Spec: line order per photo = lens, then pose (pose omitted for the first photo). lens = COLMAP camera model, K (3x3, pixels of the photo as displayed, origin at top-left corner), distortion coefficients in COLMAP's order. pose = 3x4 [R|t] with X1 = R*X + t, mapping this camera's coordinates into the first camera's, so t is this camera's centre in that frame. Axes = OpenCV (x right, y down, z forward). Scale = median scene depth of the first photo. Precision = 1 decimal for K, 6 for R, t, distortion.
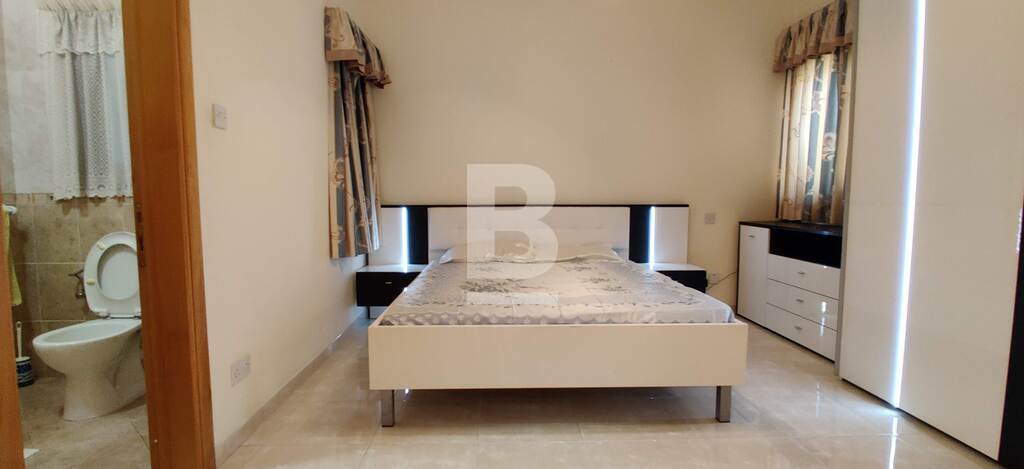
lens RADIAL K [[510.3, 0, 511.5], [0, 510.3, 239.8], [0, 0, 1]] dist [-0.016572, 0.000229]
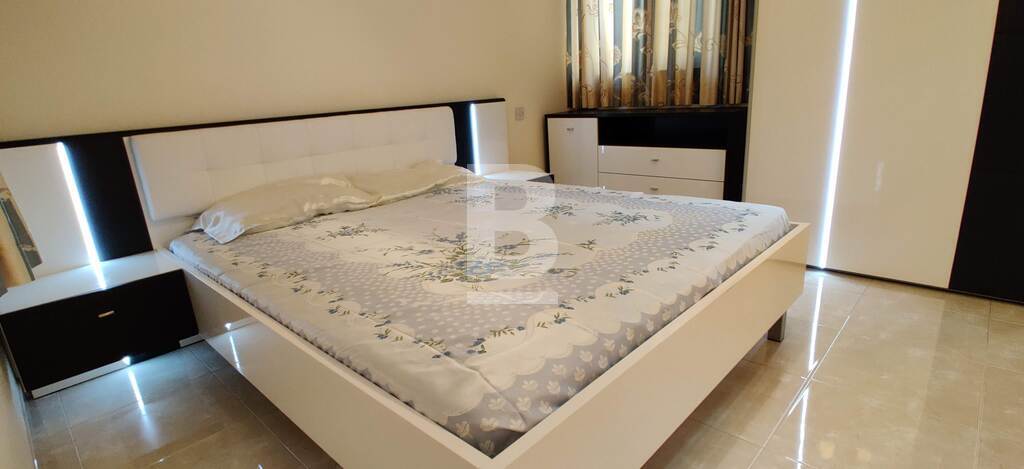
lens RADIAL K [[510.3, 0, 511.5], [0, 510.3, 239.8], [0, 0, 1]] dist [-0.016572, 0.000229]
pose [[0.716104, -0.241078, 0.655039, -0.253586], [0.126809, 0.967777, 0.217547, -0.028536], [-0.686378, -0.072721, 0.723600, 0.423905]]
